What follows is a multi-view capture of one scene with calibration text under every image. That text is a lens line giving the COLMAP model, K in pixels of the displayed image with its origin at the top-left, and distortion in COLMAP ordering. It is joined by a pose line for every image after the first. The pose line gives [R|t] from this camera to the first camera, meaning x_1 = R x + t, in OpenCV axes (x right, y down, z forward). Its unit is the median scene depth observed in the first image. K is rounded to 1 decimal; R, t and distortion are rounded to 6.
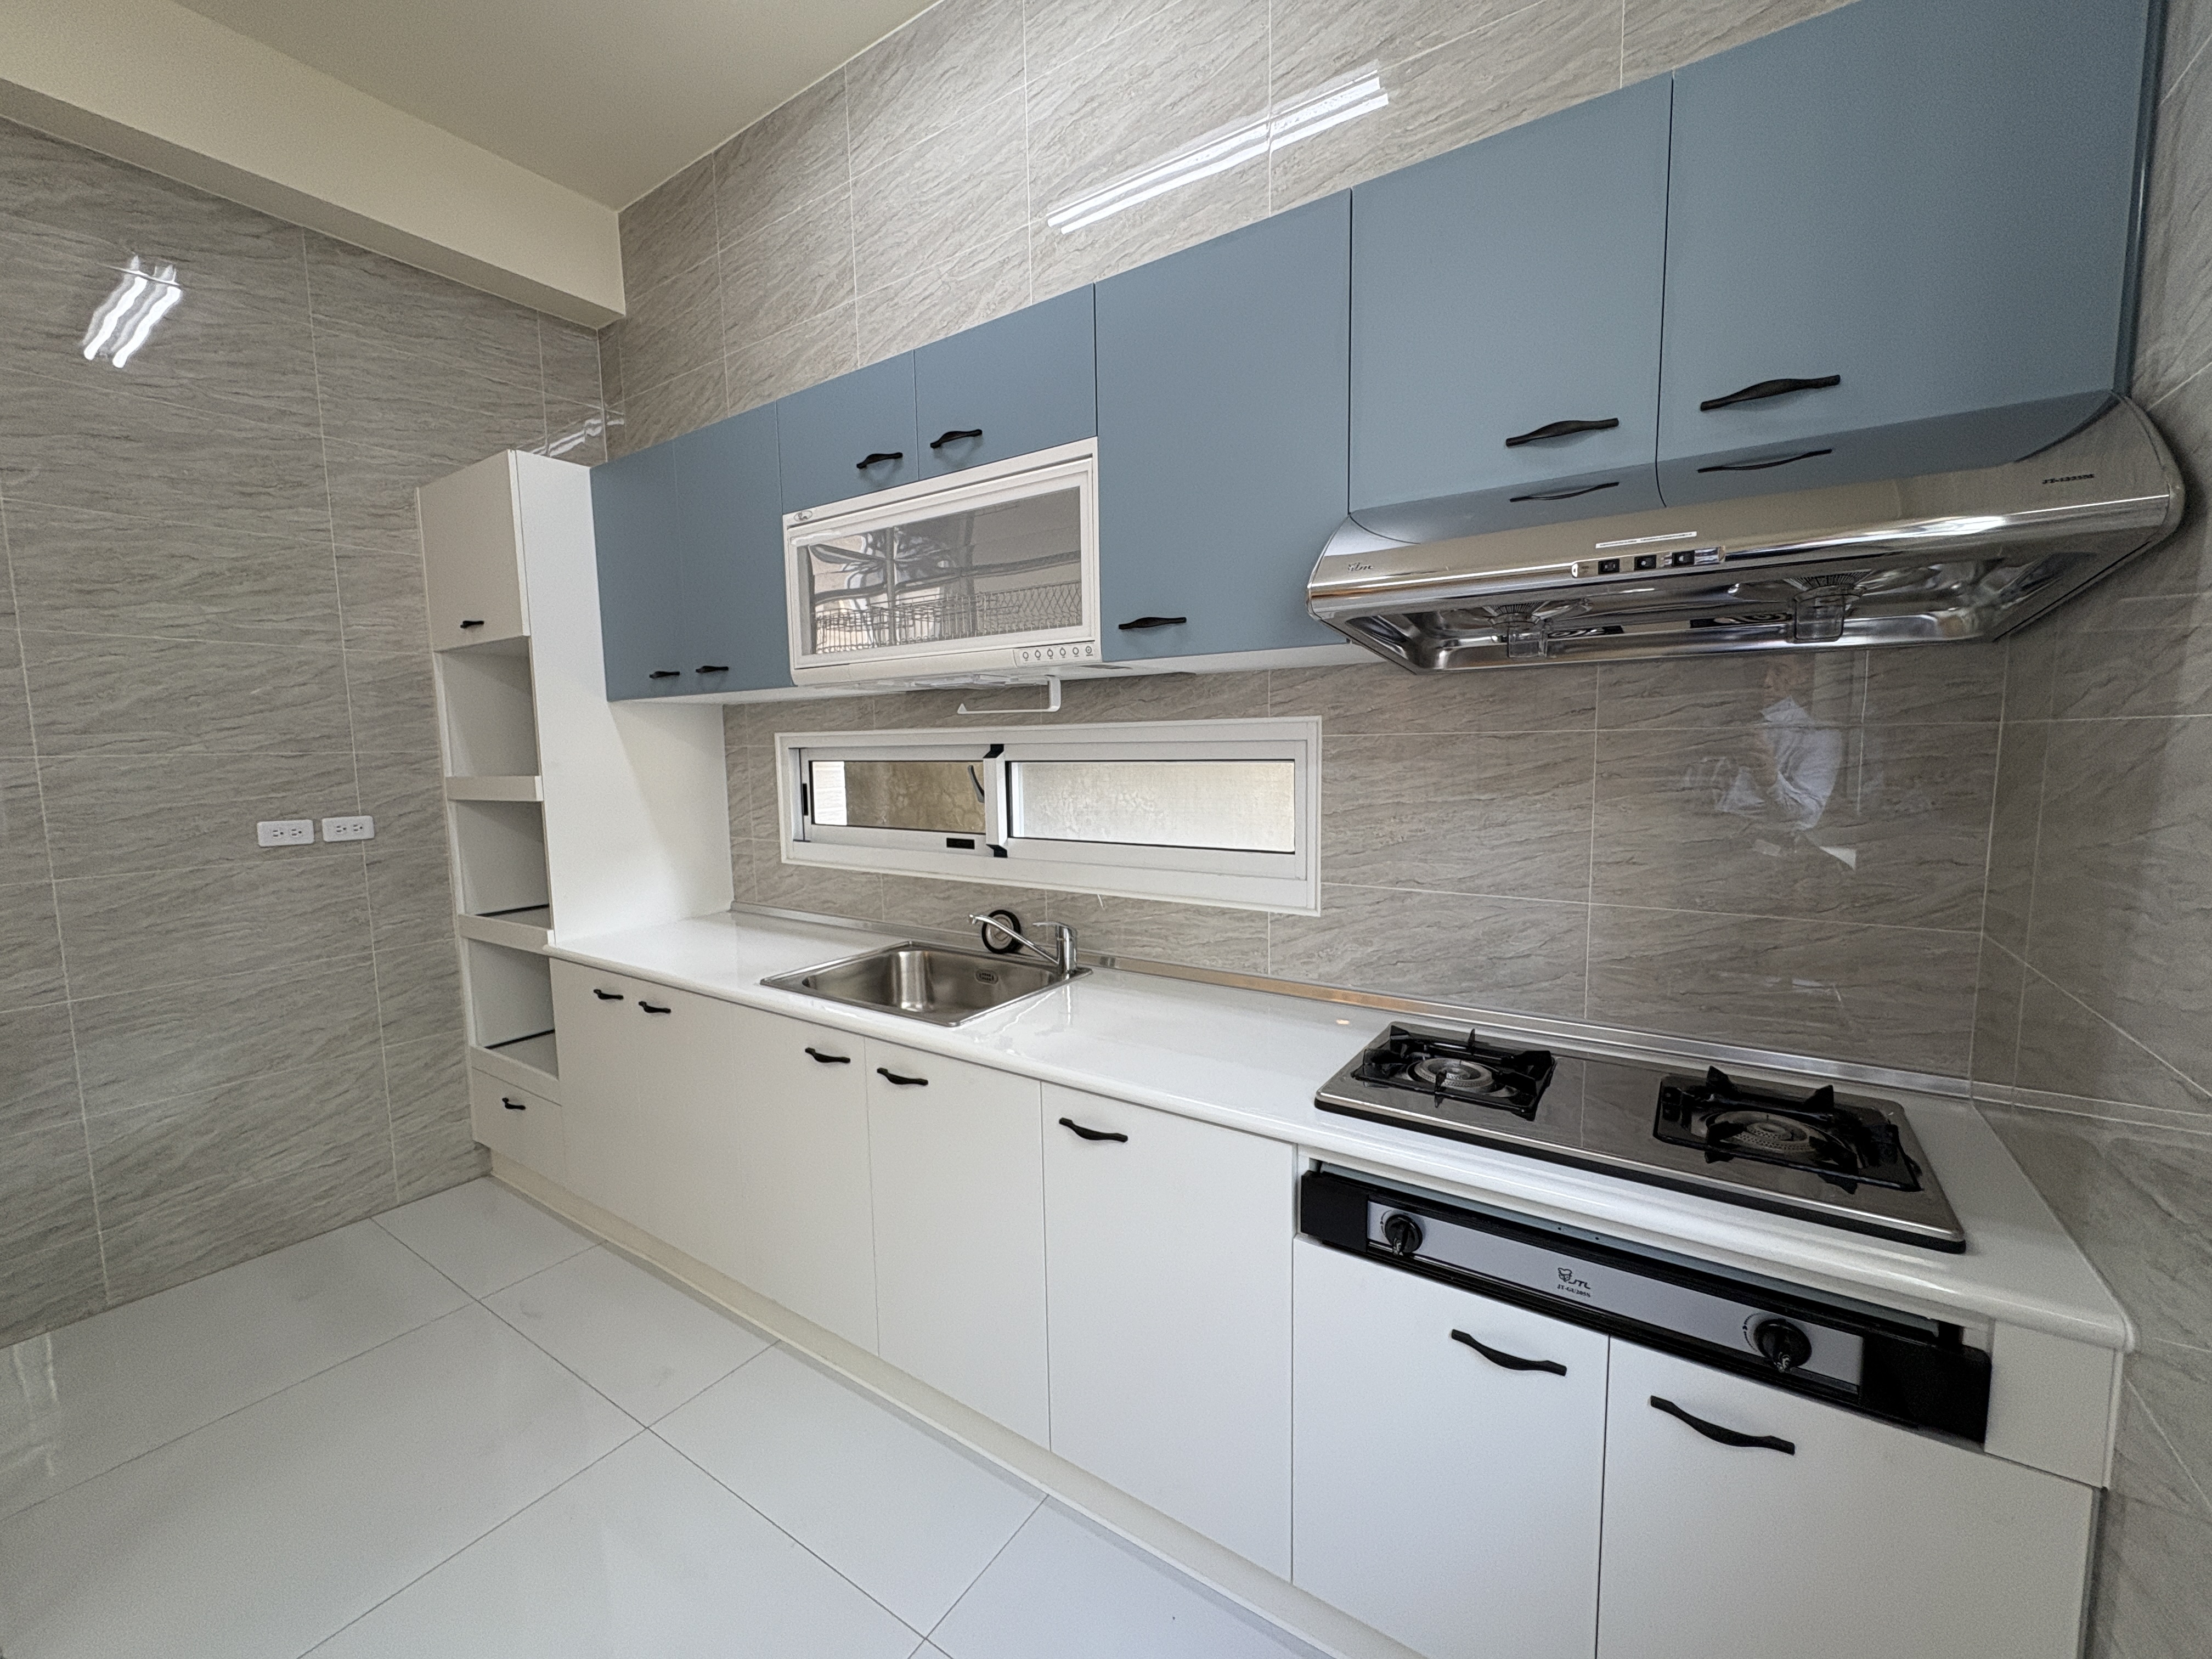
lens RADIAL K [[882.4, 0, 1114.6], [0, 882.4, 833.6], [0, 0, 1]] dist [0.000291, 0.000339]
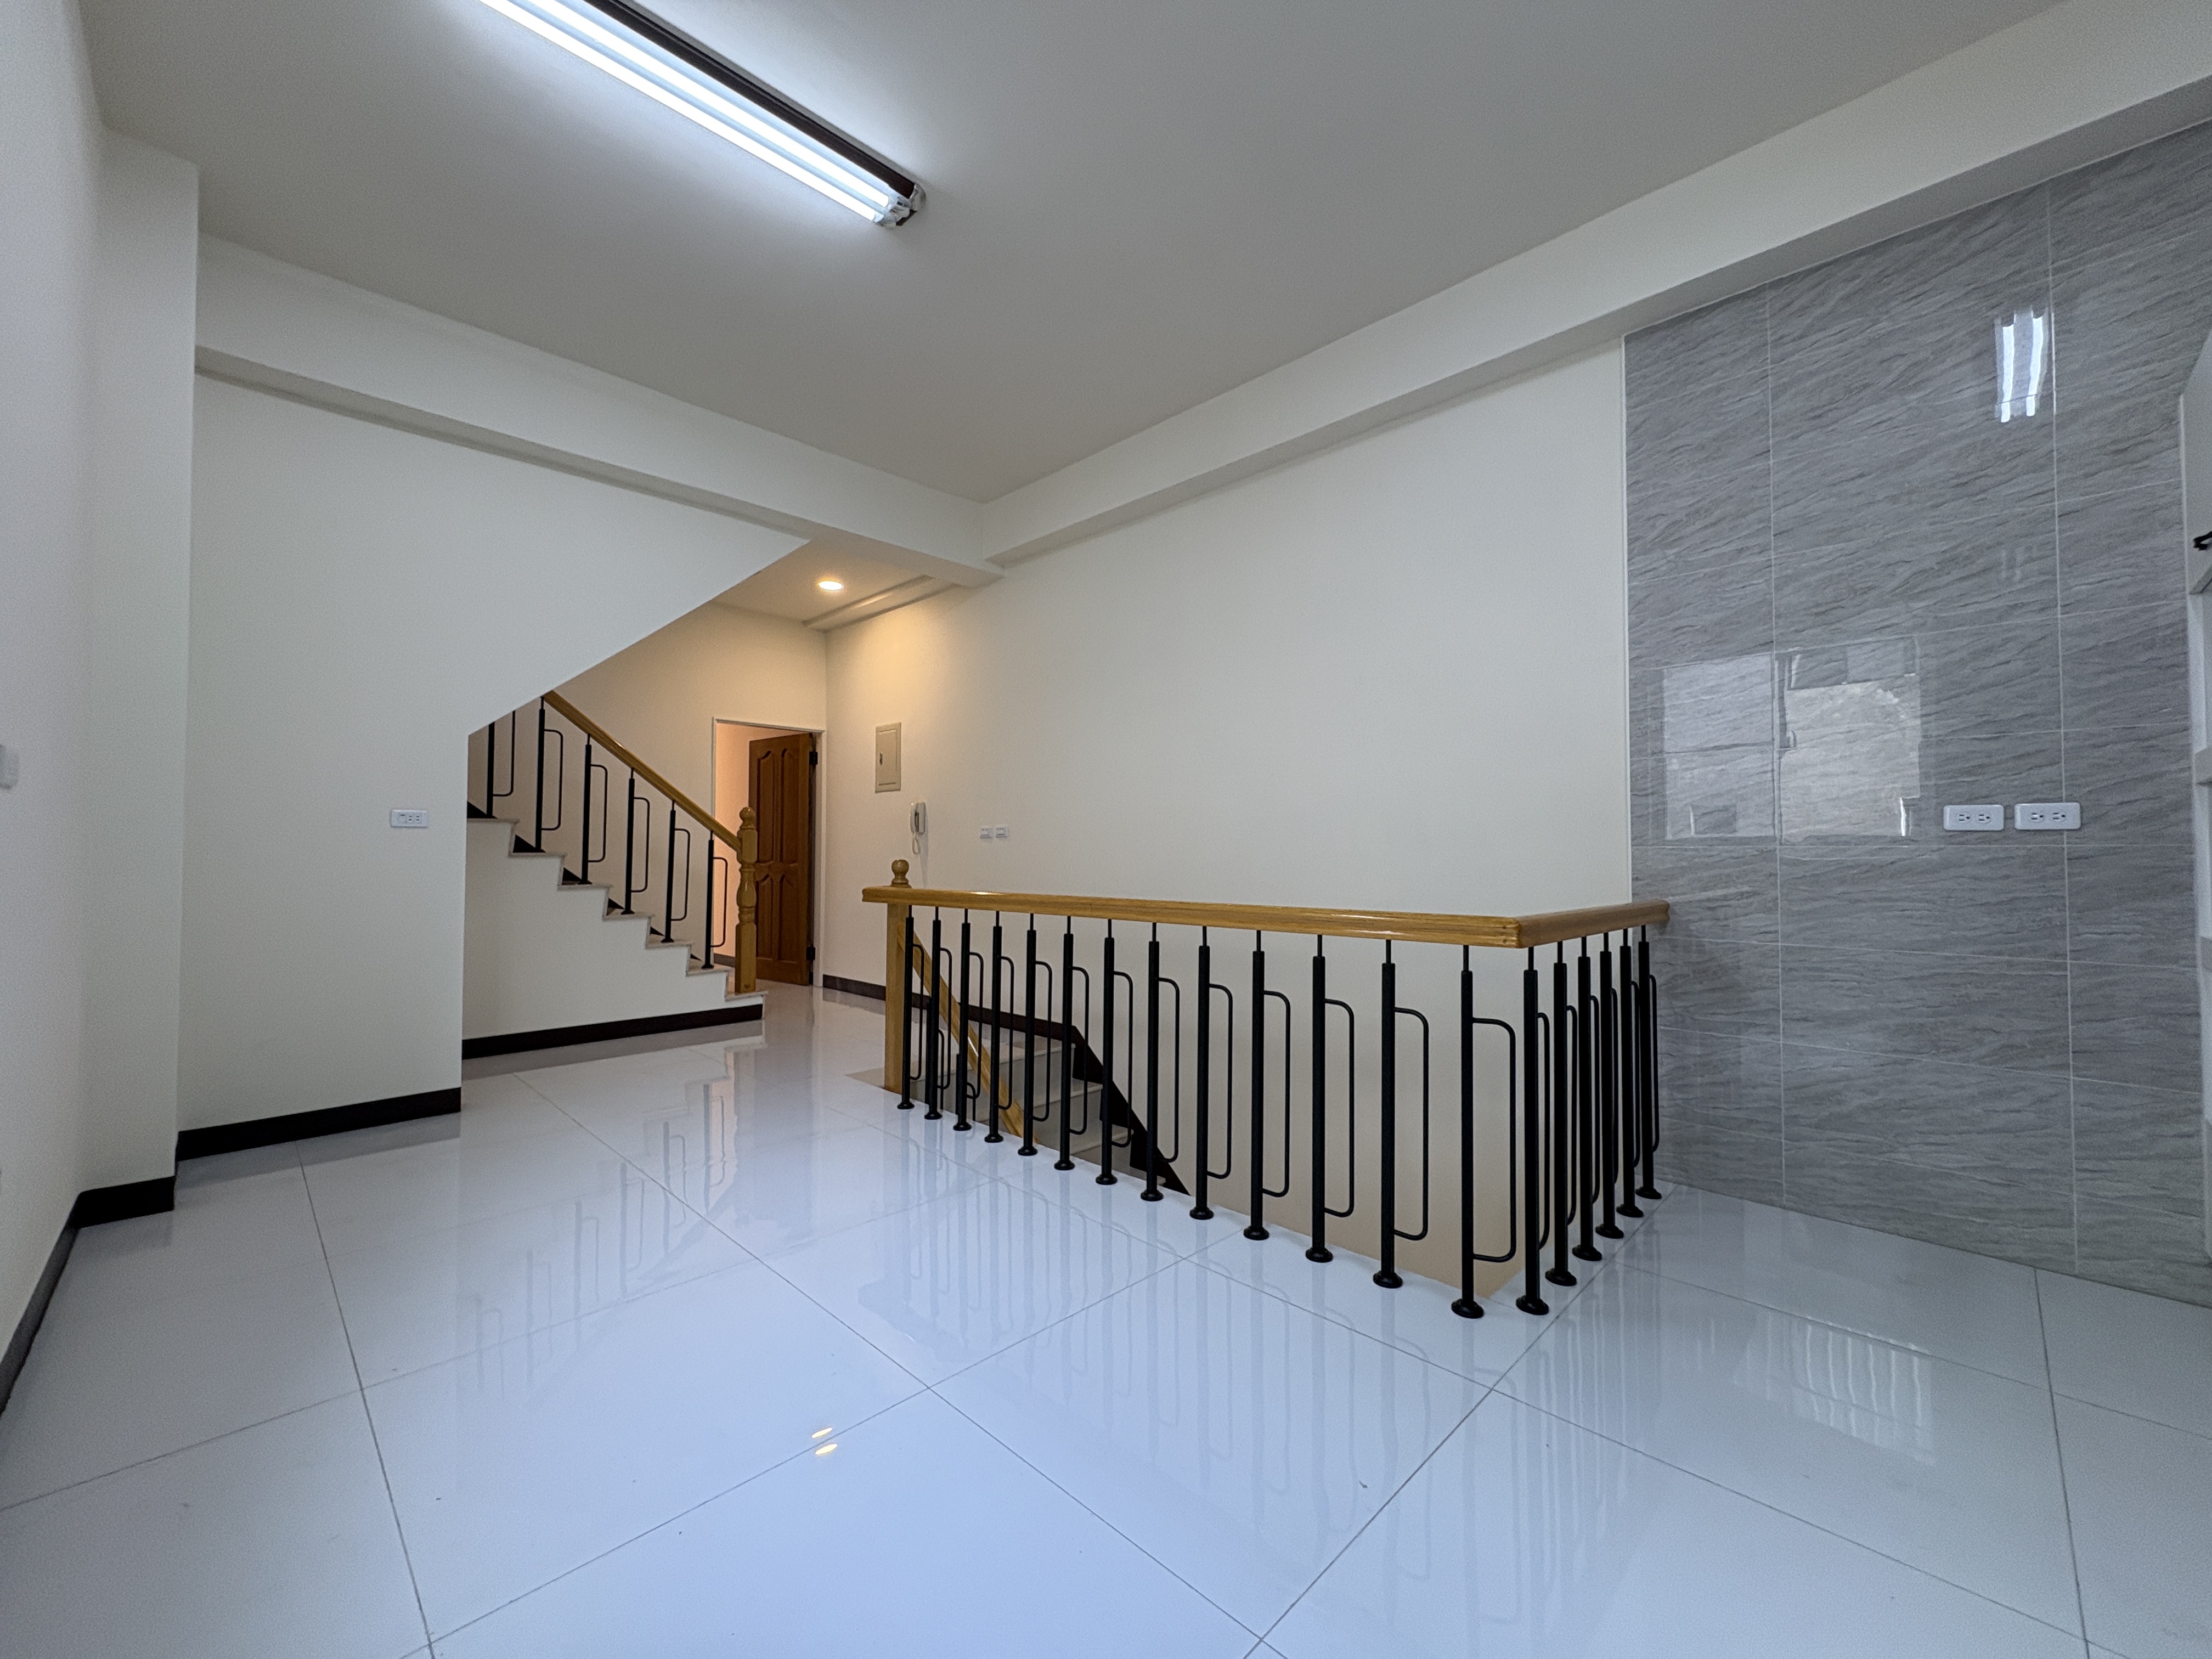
lens RADIAL K [[882.4, 0, 1117.9], [0, 882.4, 831.0], [0, 0, 1]] dist [0.000291, 0.000339]
pose [[-0.185973, -0.011860, -0.982483, 0.186958], [-0.097994, 0.995166, 0.006536, 0.098039], [0.977656, 0.097493, -0.186236, 0.258393]]
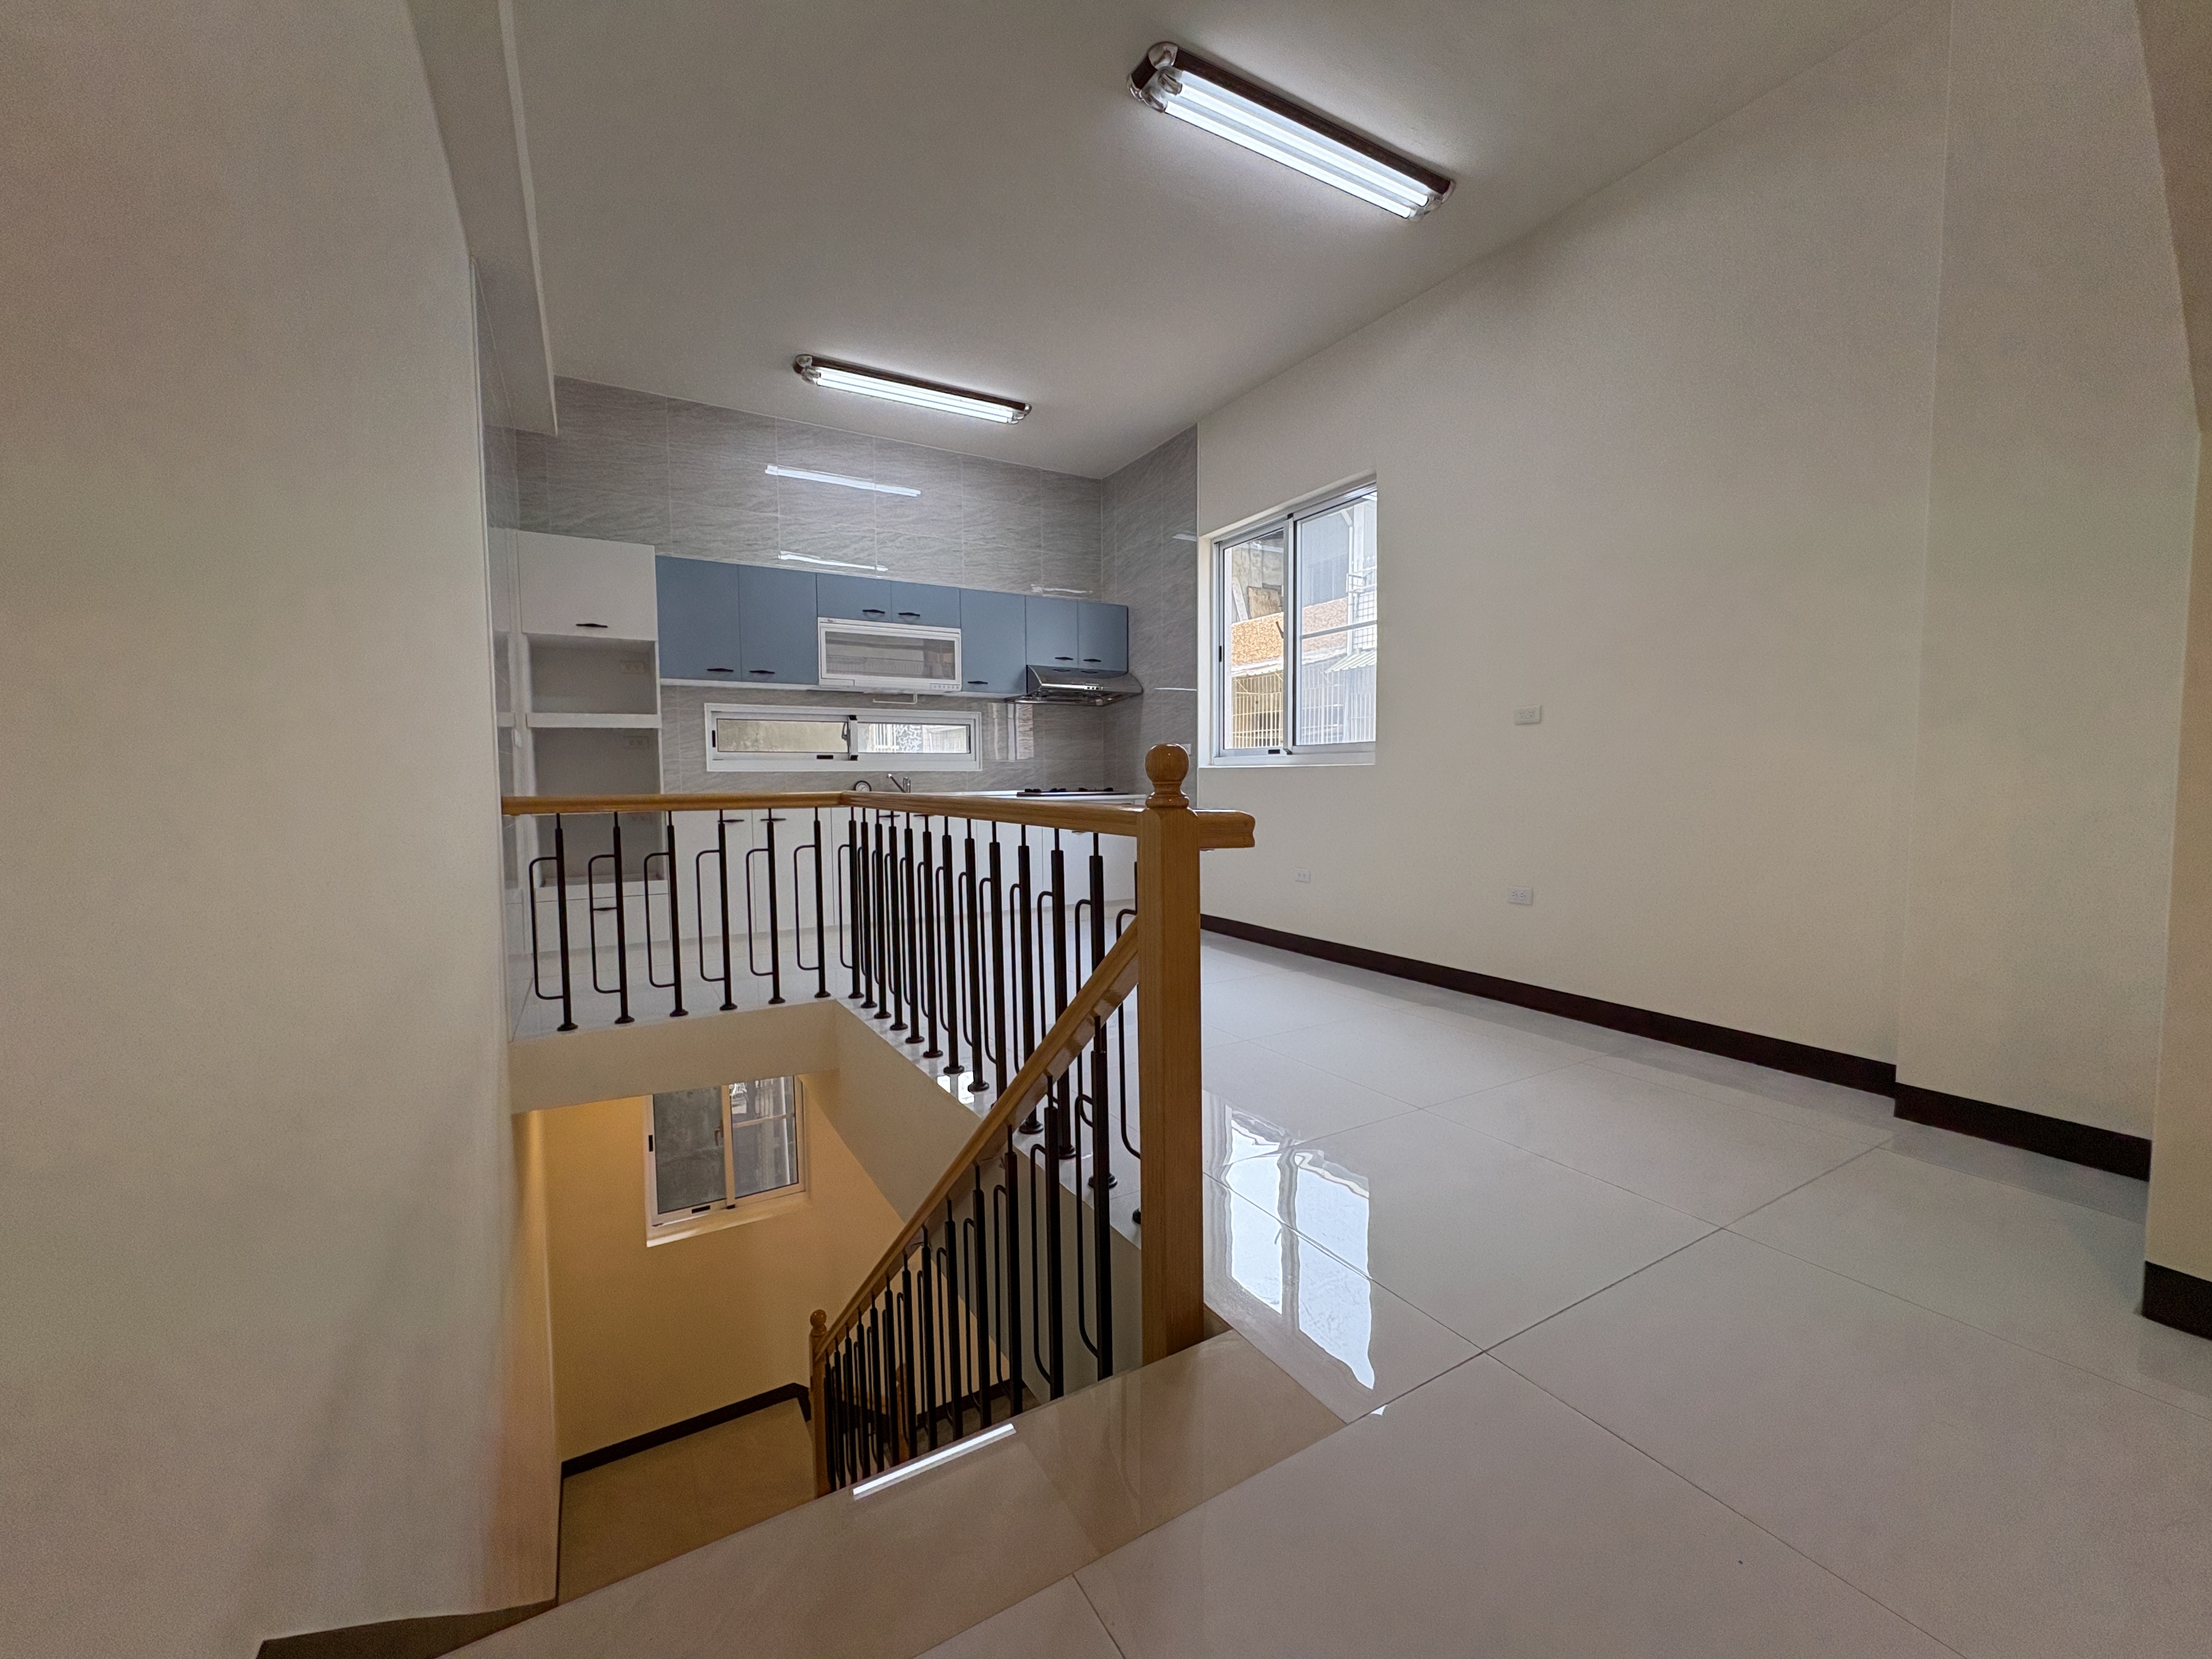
lens RADIAL K [[882.4, 0, 1108.4], [0, 882.4, 828.5], [0, 0, 1]] dist [0.000291, 0.000339]
pose [[0.437879, -0.042355, 0.898036, -2.015317], [0.088772, 0.996045, 0.003692, 0.265542], [-0.894641, 0.078104, 0.439907, -0.702243]]
